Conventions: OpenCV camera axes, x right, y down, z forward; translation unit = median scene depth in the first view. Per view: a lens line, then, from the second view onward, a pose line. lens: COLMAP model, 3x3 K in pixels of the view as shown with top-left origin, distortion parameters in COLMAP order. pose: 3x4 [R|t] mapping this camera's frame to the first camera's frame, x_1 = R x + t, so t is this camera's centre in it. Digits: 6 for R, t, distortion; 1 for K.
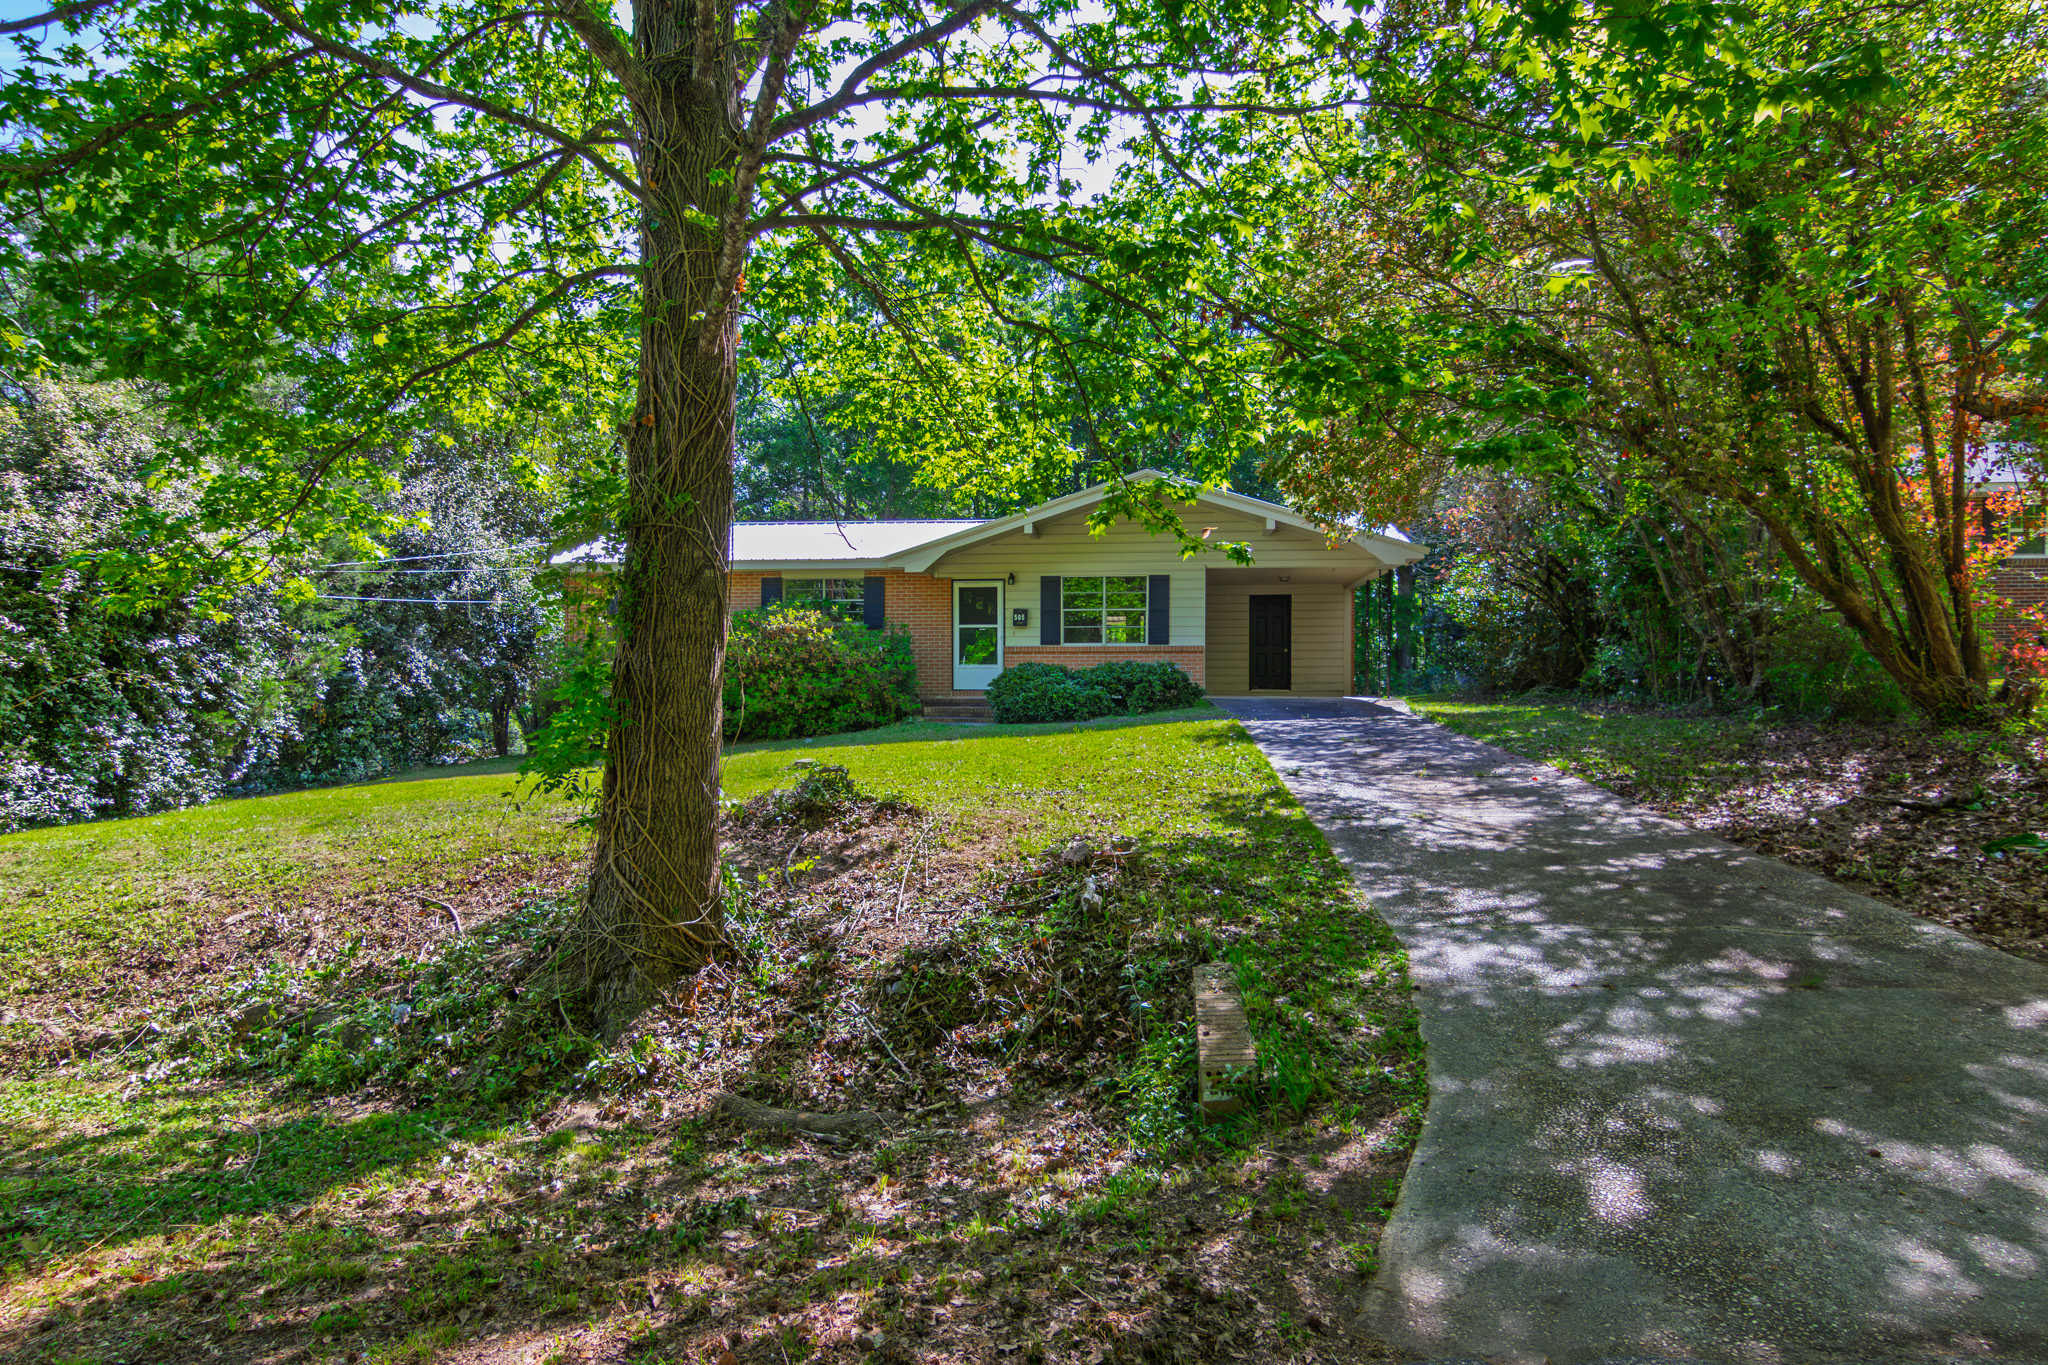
lens RADIAL K [[1079.9, 0, 1031.3], [0, 1079.9, 694.2], [0, 0, 1]] dist [-0.003858, 0.002295]
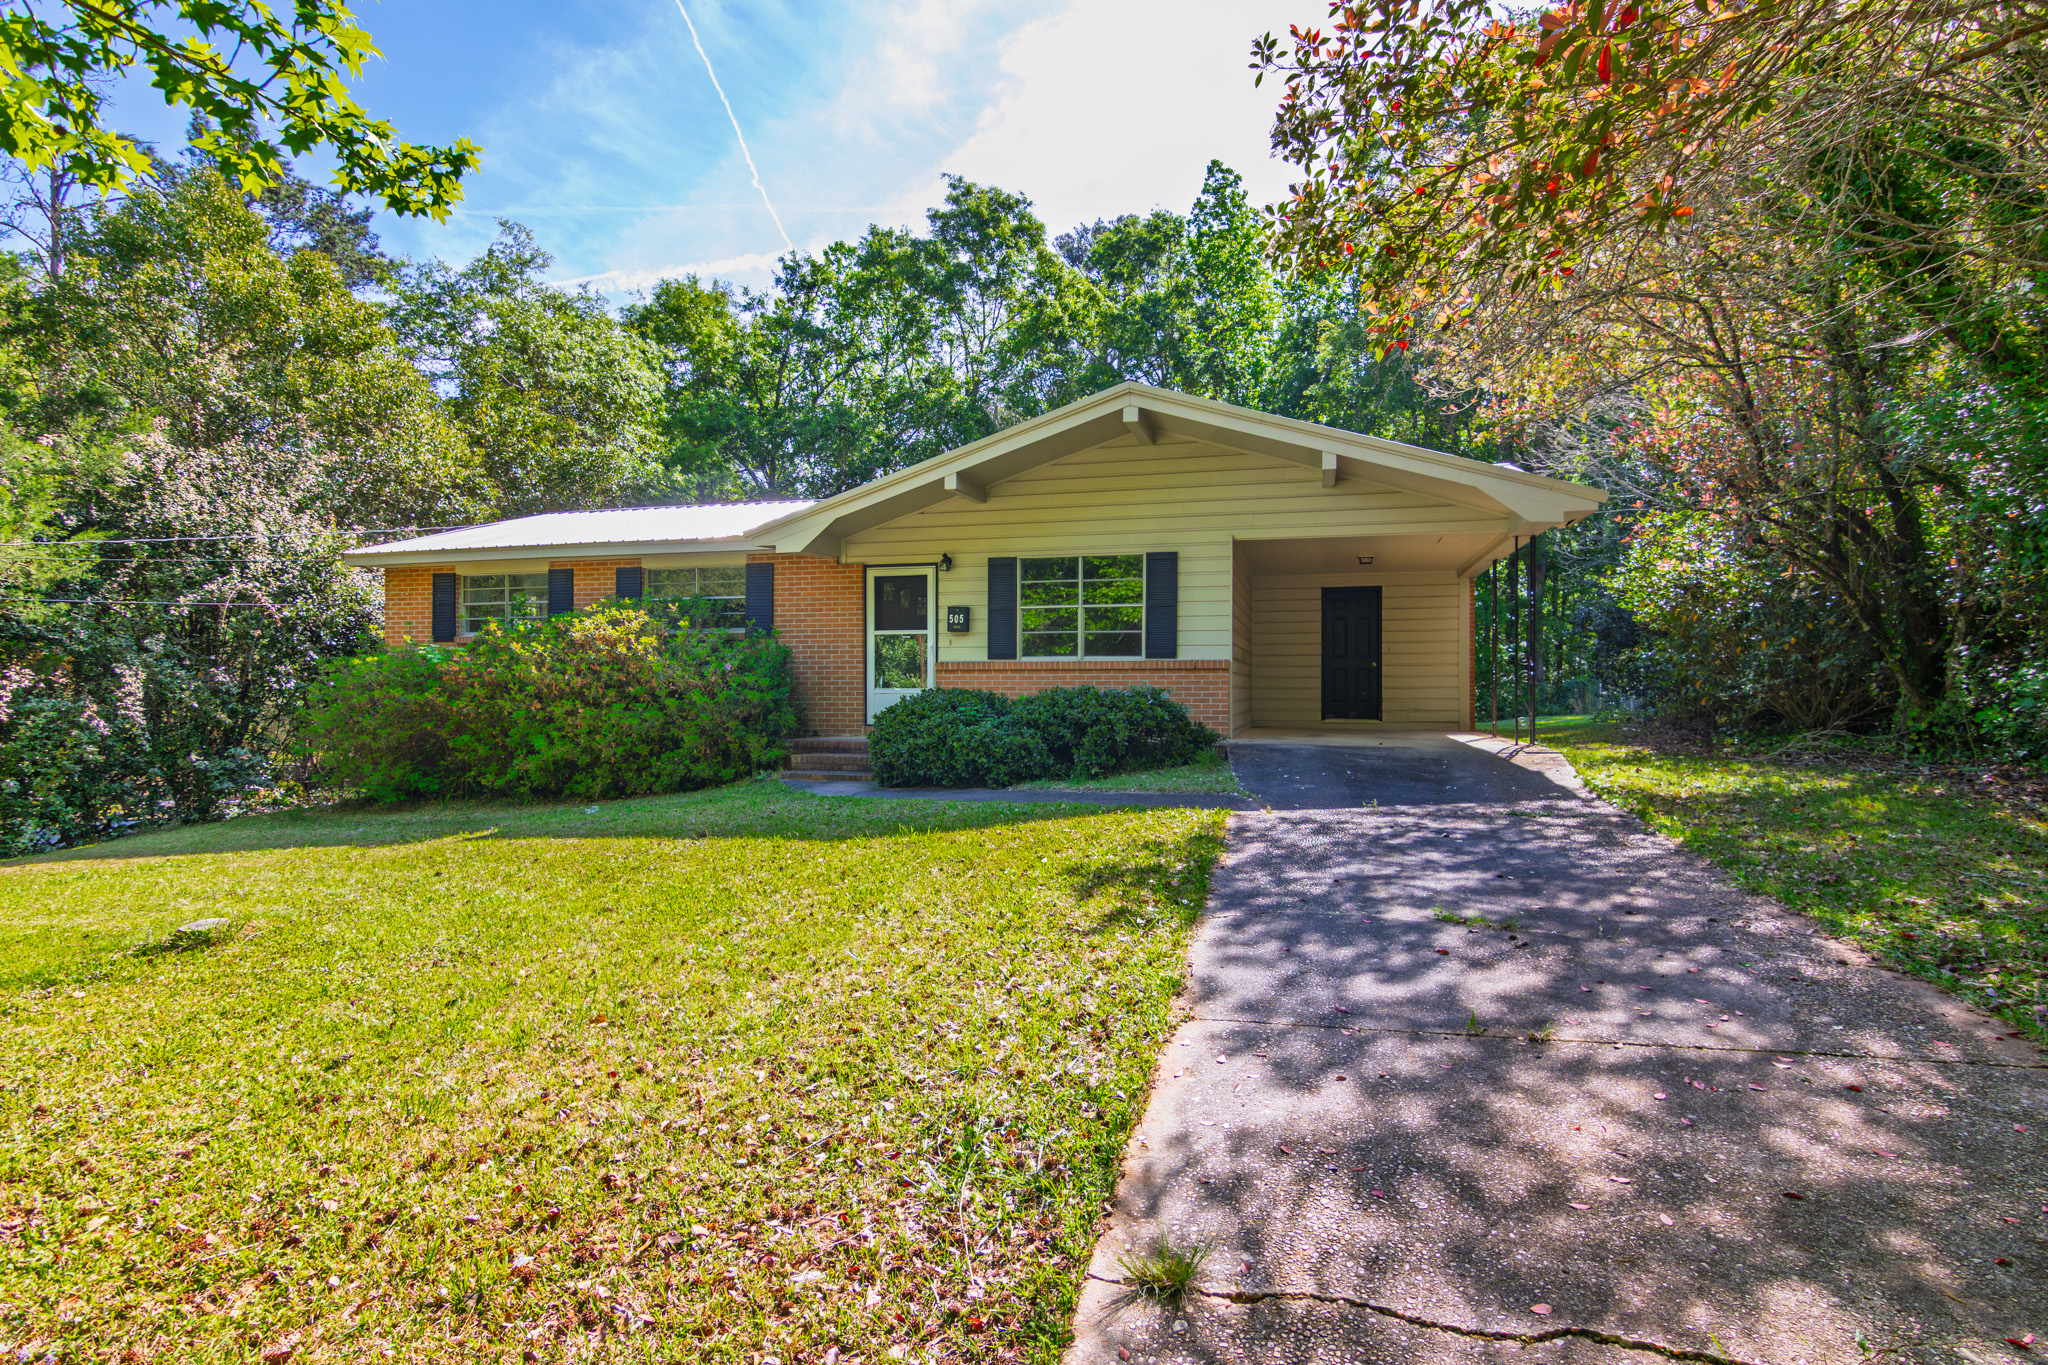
lens RADIAL K [[1079.9, 0, 1019.2], [0, 1079.9, 665.9], [0, 0, 1]] dist [-0.003858, 0.002295]
pose [[0.993982, -0.002979, -0.109503, 0.109502], [-0.001012, 0.999338, -0.036375, -0.018419], [0.109539, 0.036267, 0.993321, 0.359370]]
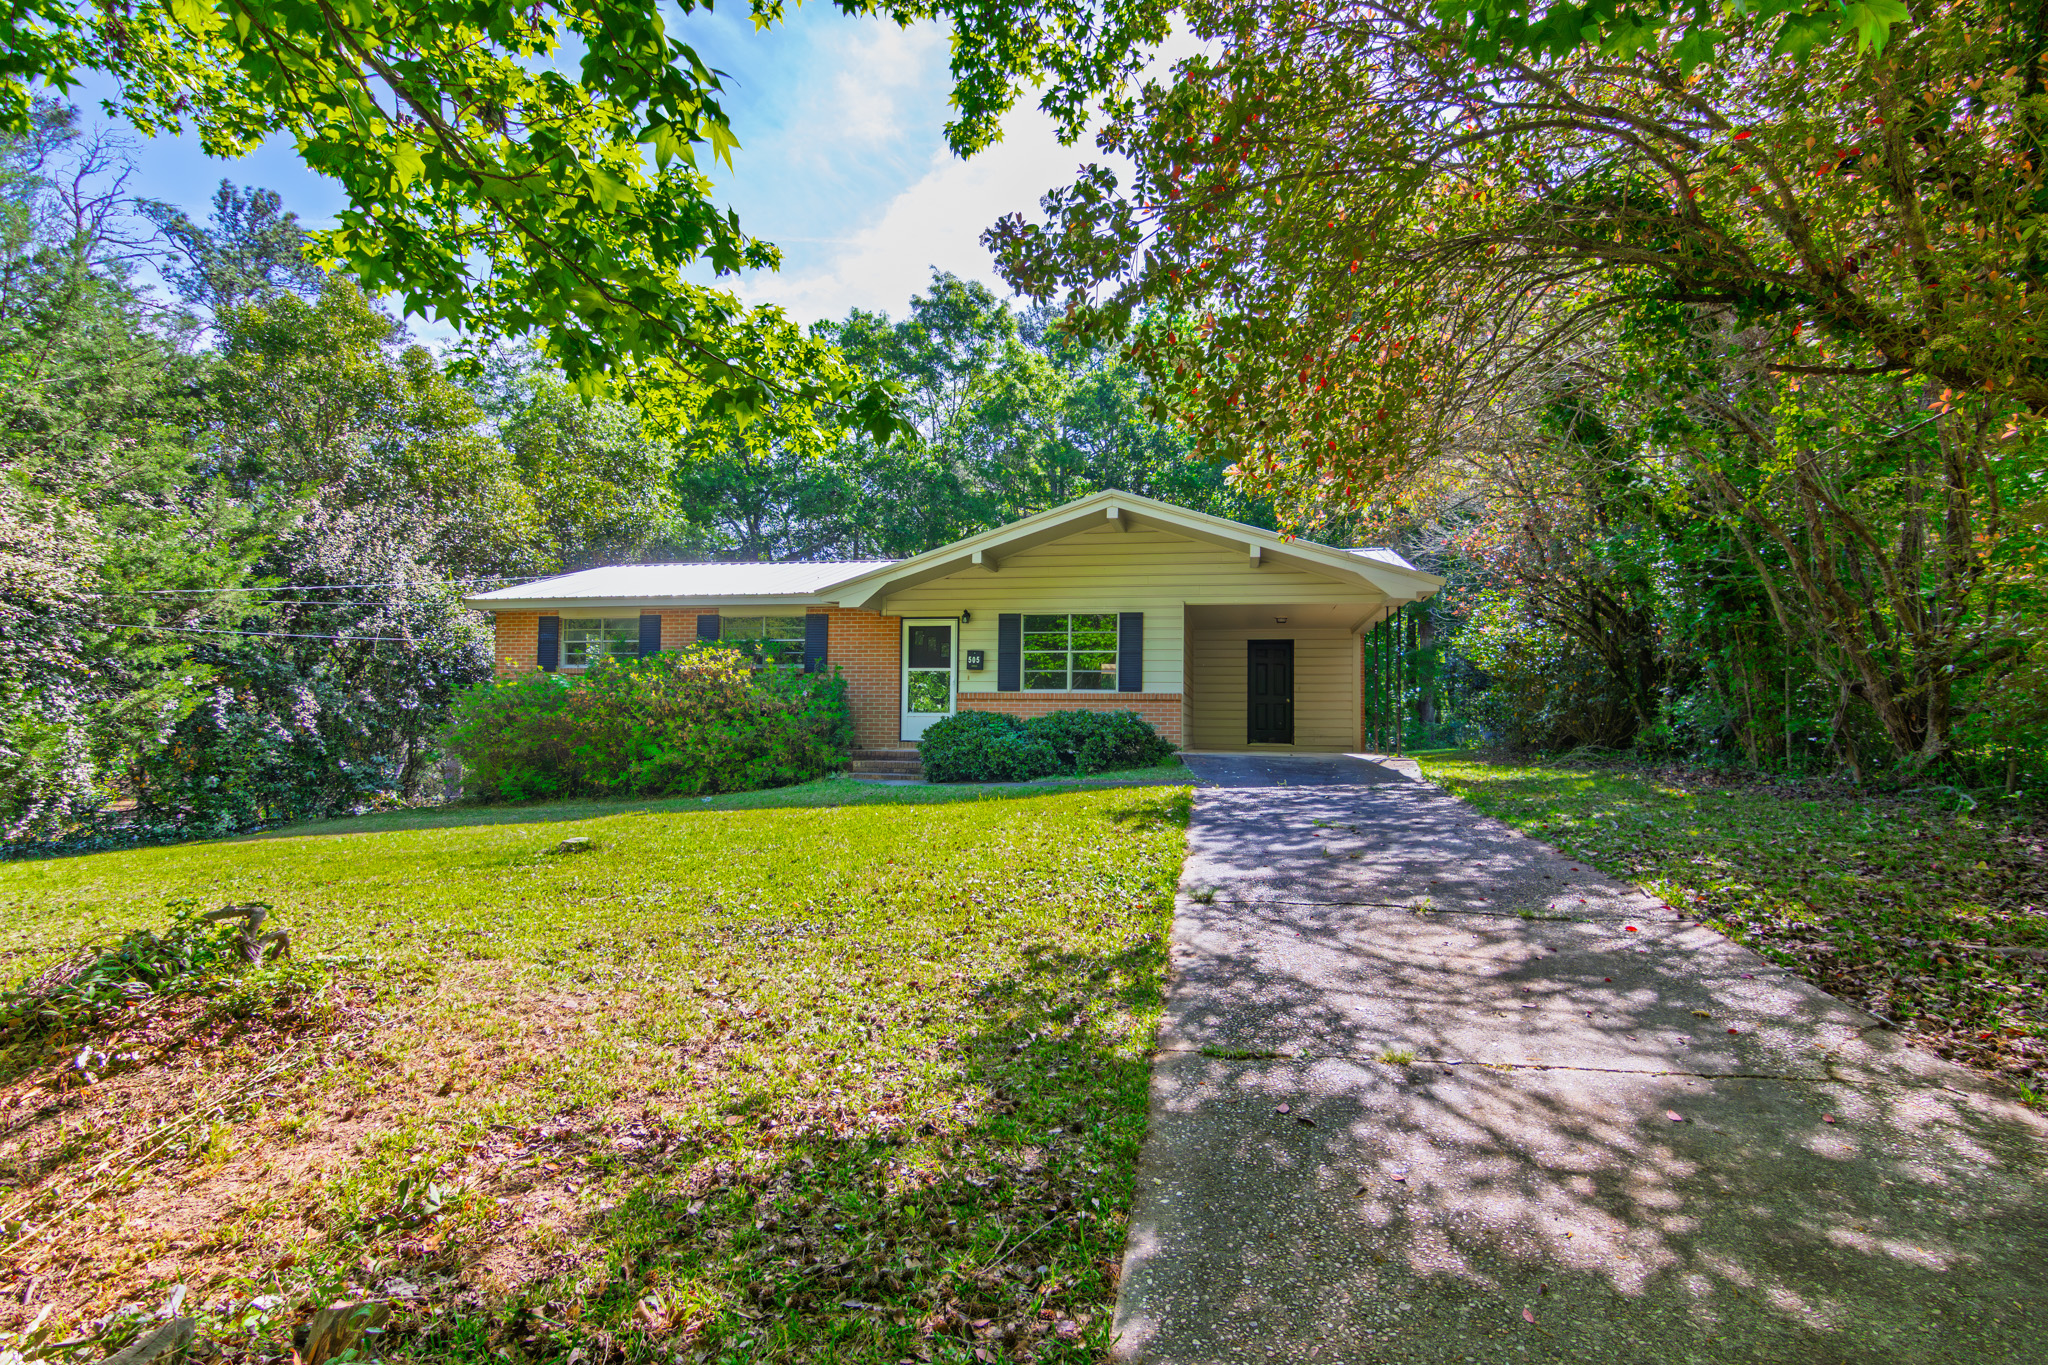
lens RADIAL K [[1001.1, 0, 1030.1], [0, 1001.1, 689.5], [0, 0, 1]] dist [-0.001395, -0.001210]
pose [[0.998855, 0.008691, -0.047037, 0.078943], [-0.011122, 0.998602, -0.051668, -0.005563], [0.046523, 0.052132, 0.997556, 0.201855]]
